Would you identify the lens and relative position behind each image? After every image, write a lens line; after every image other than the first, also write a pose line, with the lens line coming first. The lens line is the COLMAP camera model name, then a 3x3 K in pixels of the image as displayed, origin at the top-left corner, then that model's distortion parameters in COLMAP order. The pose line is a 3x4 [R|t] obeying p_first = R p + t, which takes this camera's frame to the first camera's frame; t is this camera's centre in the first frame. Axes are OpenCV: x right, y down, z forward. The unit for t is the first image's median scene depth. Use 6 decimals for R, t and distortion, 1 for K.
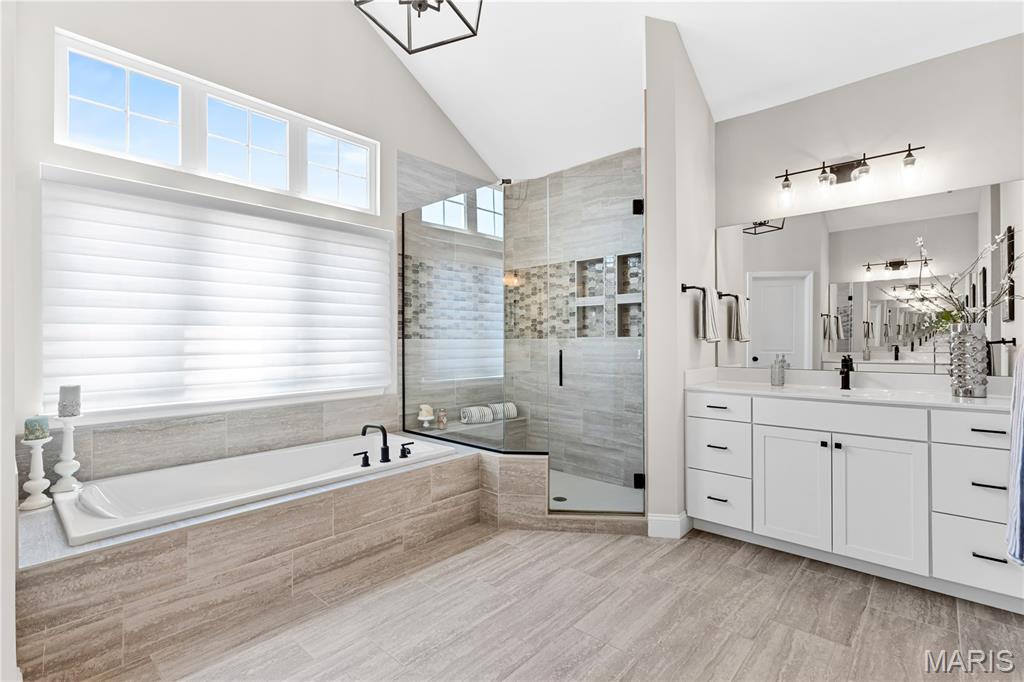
lens RADIAL K [[456.8, 0, 476.4], [0, 456.8, 336.8], [0, 0, 1]] dist [0.000894, -0.000150]
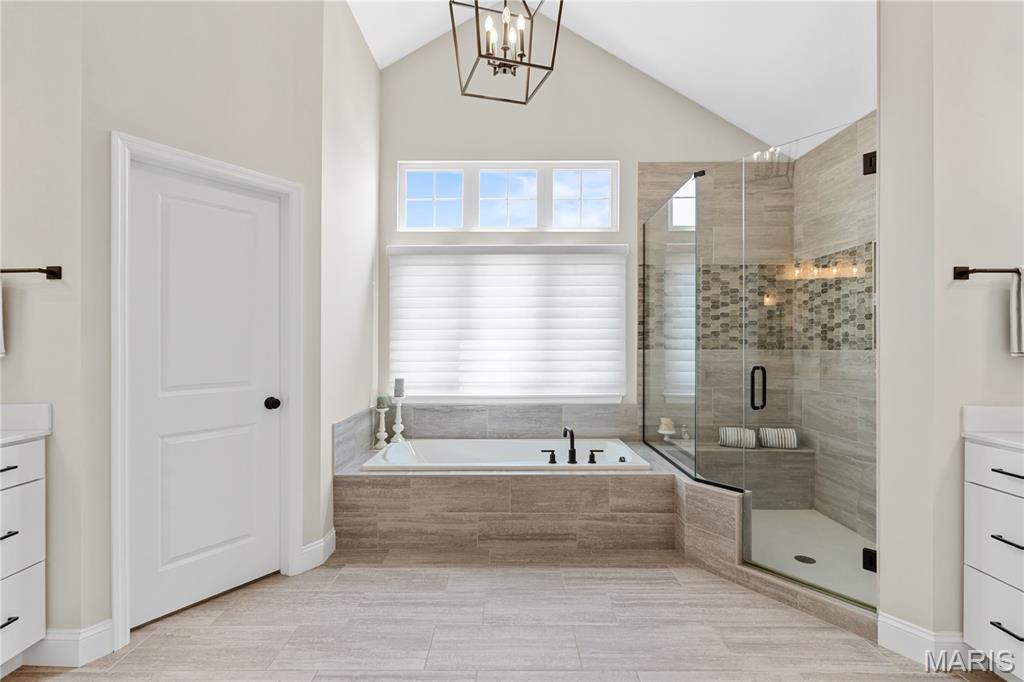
lens RADIAL K [[458.5, 0, 512.0], [0, 458.5, 341.0], [0, 0, 1]] dist [0.000057, -0.000358]
pose [[0.691068, -0.006246, -0.722763, 0.490671], [0.005662, 0.999979, -0.003228, -0.016538], [0.722768, -0.001862, 0.691089, 0.132170]]
